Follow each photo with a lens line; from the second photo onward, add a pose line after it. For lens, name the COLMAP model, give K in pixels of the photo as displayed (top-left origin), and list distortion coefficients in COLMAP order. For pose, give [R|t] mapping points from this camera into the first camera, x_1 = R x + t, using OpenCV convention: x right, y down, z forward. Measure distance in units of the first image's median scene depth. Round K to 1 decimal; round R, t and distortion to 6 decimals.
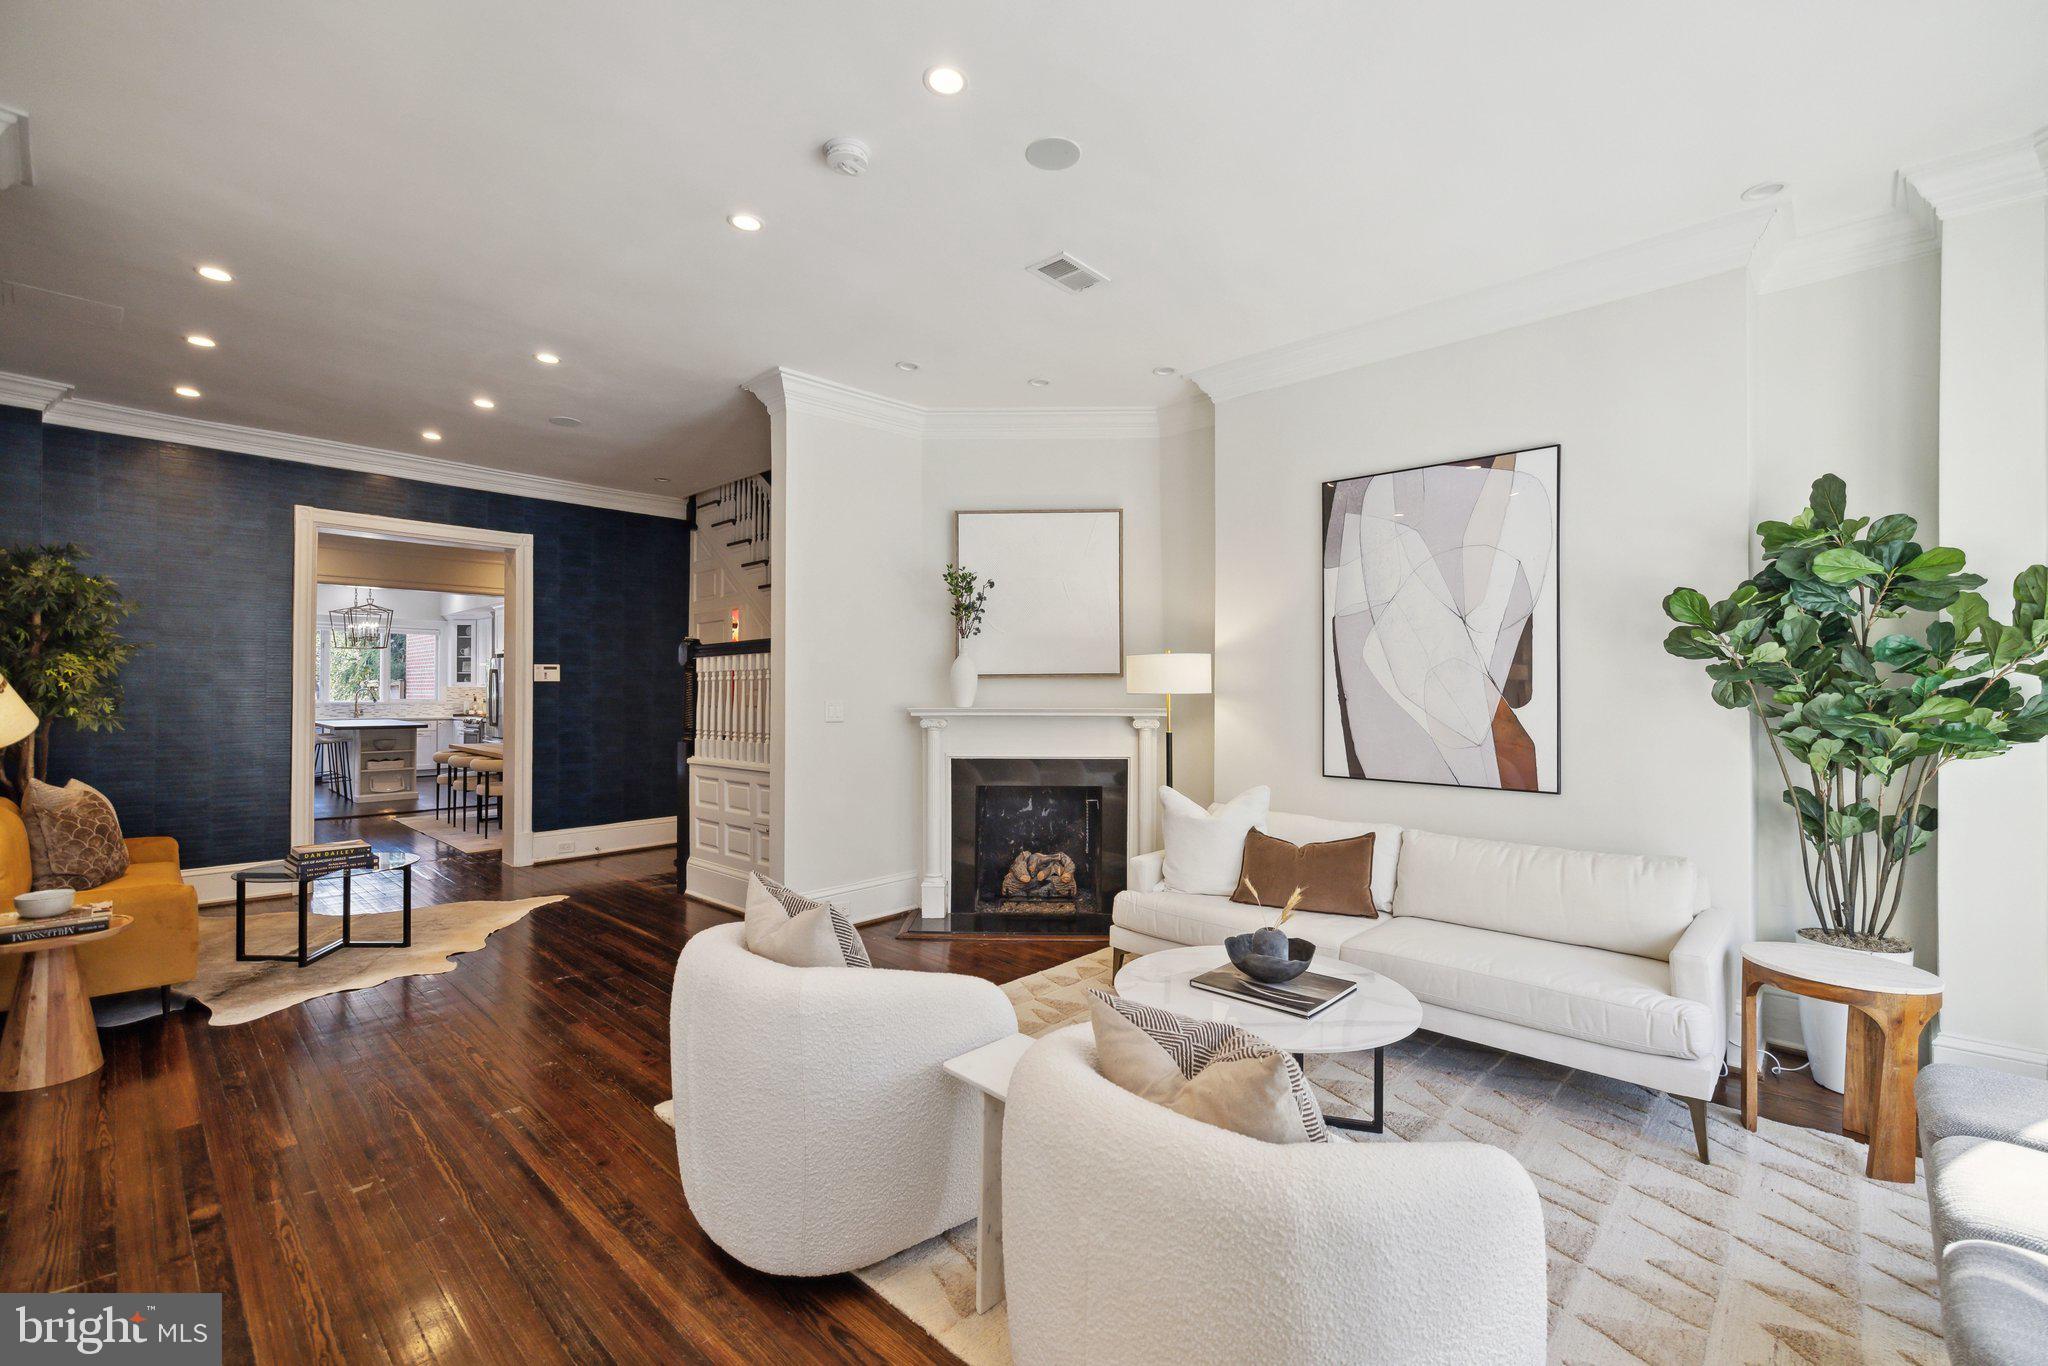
lens RADIAL K [[901.9, 0, 1034.6], [0, 901.9, 681.7], [0, 0, 1]] dist [0.004245, -0.000056]
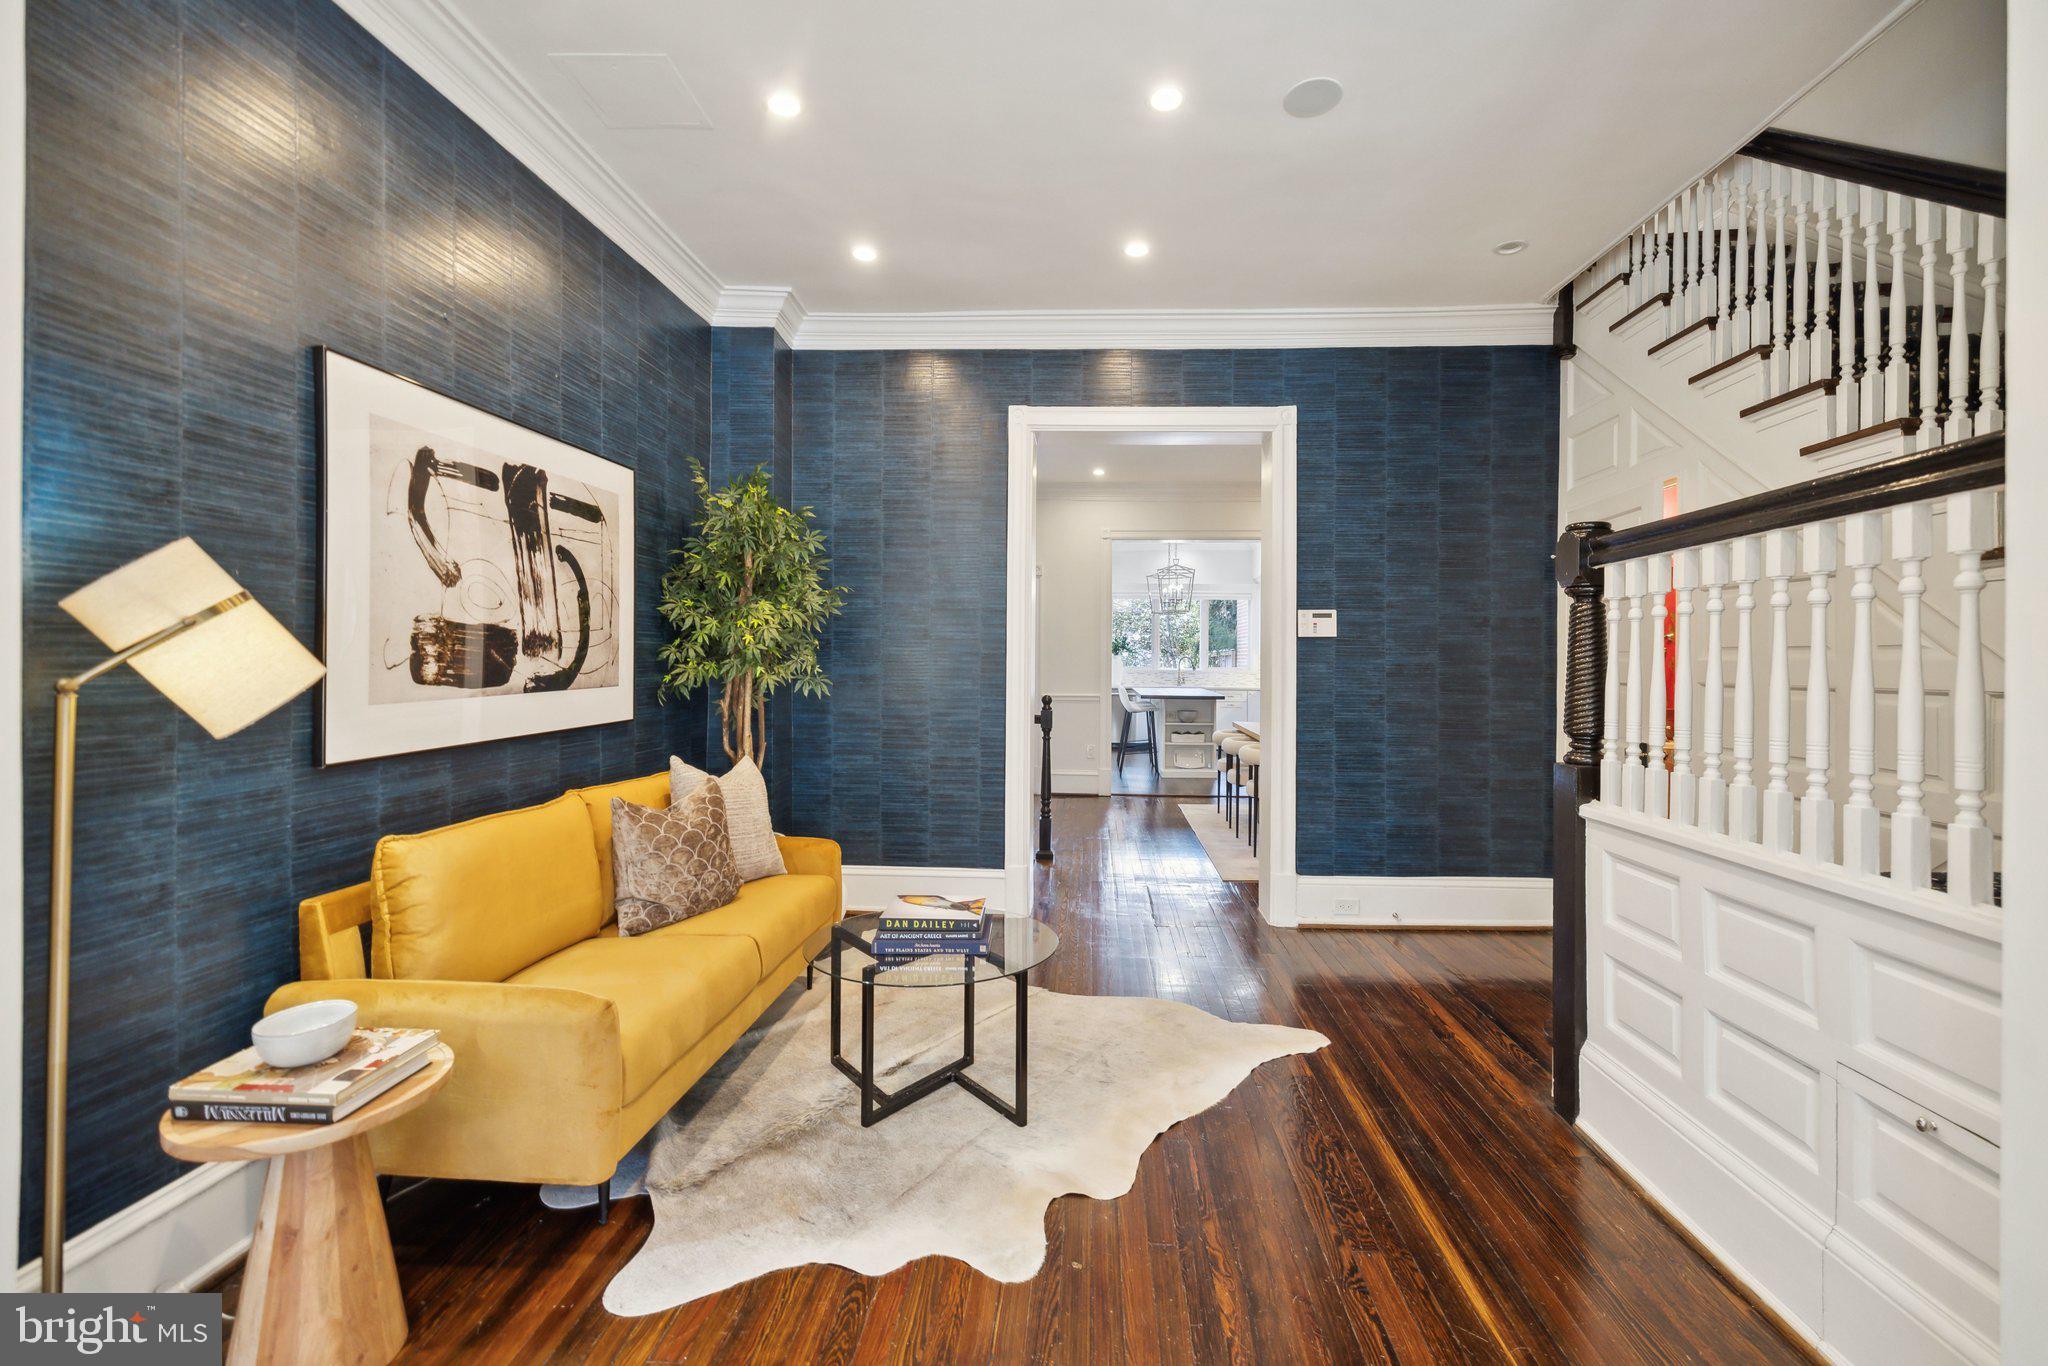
lens RADIAL K [[901.9, 0, 1041.6], [0, 901.9, 651.3], [0, 0, 1]] dist [0.004245, -0.000056]
pose [[0.655042, -0.003172, -0.755586, -0.189175], [0.000132, 0.999992, -0.004083, 0.012180], [0.755592, 0.002575, 0.655037, 0.437451]]
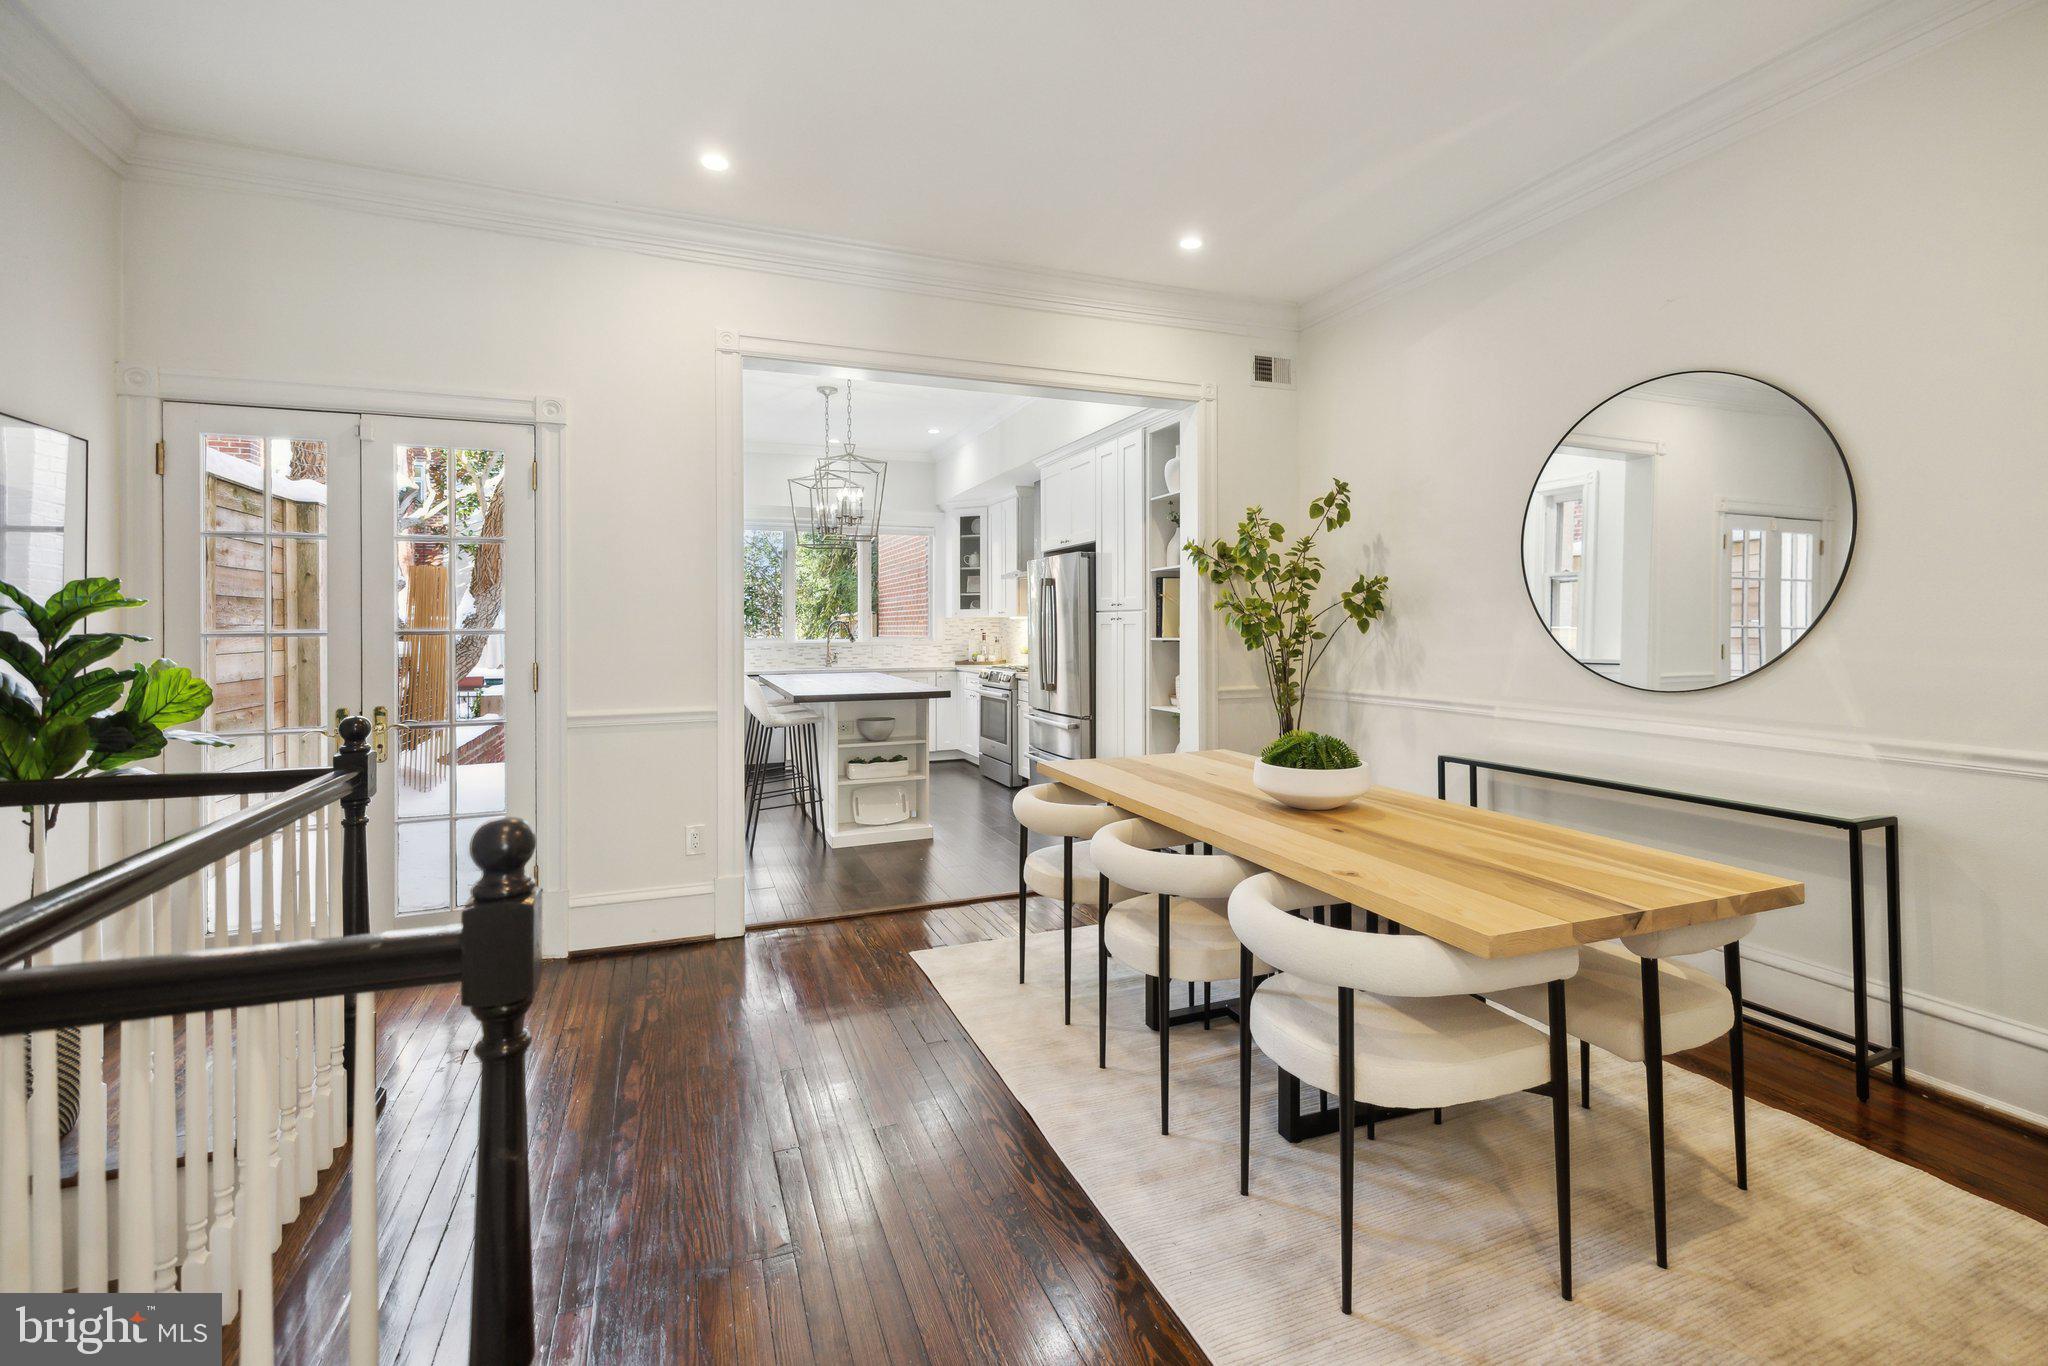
lens RADIAL K [[901.9, 0, 1015.3], [0, 901.9, 620.0], [0, 0, 1]] dist [0.004245, -0.000056]
pose [[0.905638, -0.008738, -0.423963, -0.662174], [0.008584, 0.999961, -0.002274, 0.018269], [0.423966, -0.001580, 0.905677, 0.879523]]
